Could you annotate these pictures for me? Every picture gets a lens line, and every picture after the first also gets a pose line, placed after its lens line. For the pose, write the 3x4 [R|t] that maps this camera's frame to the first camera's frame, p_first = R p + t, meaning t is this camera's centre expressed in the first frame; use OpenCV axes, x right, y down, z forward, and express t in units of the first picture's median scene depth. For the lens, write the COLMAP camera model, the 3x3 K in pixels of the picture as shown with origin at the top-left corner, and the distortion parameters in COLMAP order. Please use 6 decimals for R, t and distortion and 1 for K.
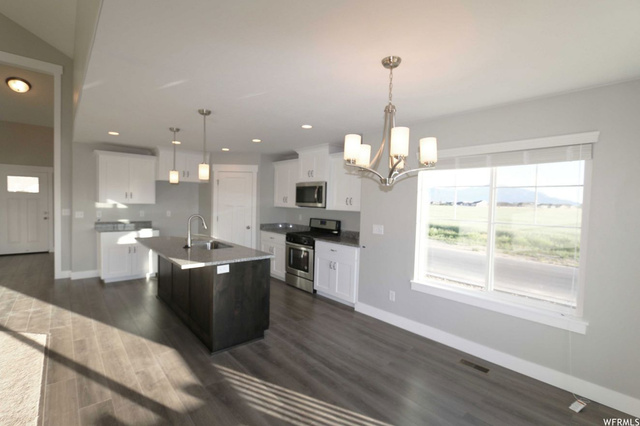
lens RADIAL K [[294.1, 0, 318.6], [0, 294.1, 213.8], [0, 0, 1]] dist [-0.023076, 0.001683]
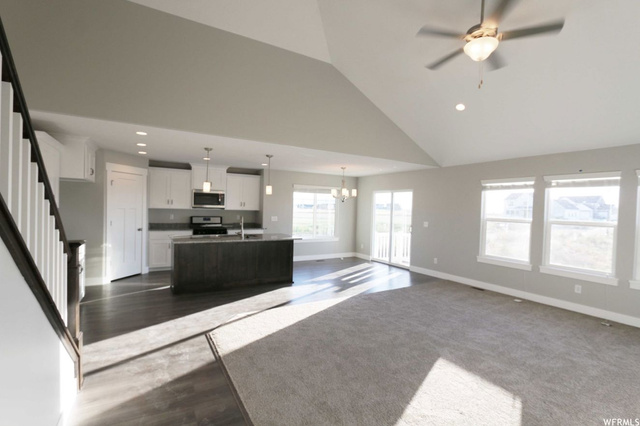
lens RADIAL K [[294.1, 0, 315.7], [0, 294.1, 212.8], [0, 0, 1]] dist [-0.023076, 0.001683]
pose [[0.195959, -0.041102, 0.979750, -1.725780], [0.015618, 0.999125, 0.038791, -0.061955], [-0.980488, 0.007700, 0.196430, 0.321934]]
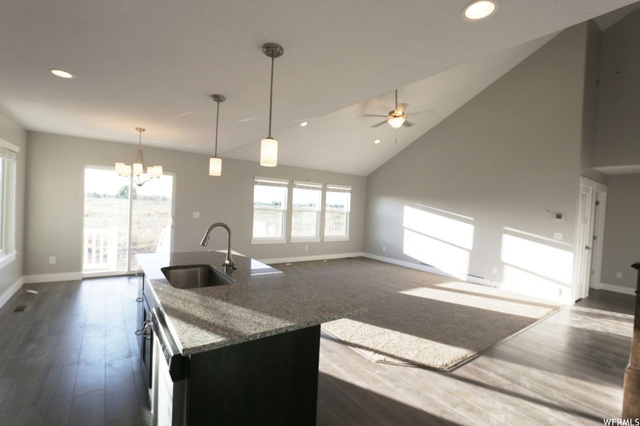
lens RADIAL K [[294.1, 0, 316.8], [0, 294.1, 213.8], [0, 0, 1]] dist [-0.023076, 0.001683]
pose [[-0.991660, -0.077085, 0.103292, -0.661947], [-0.070552, 0.995357, 0.065477, -0.072073], [-0.107860, 0.057643, -0.992494, 1.541145]]
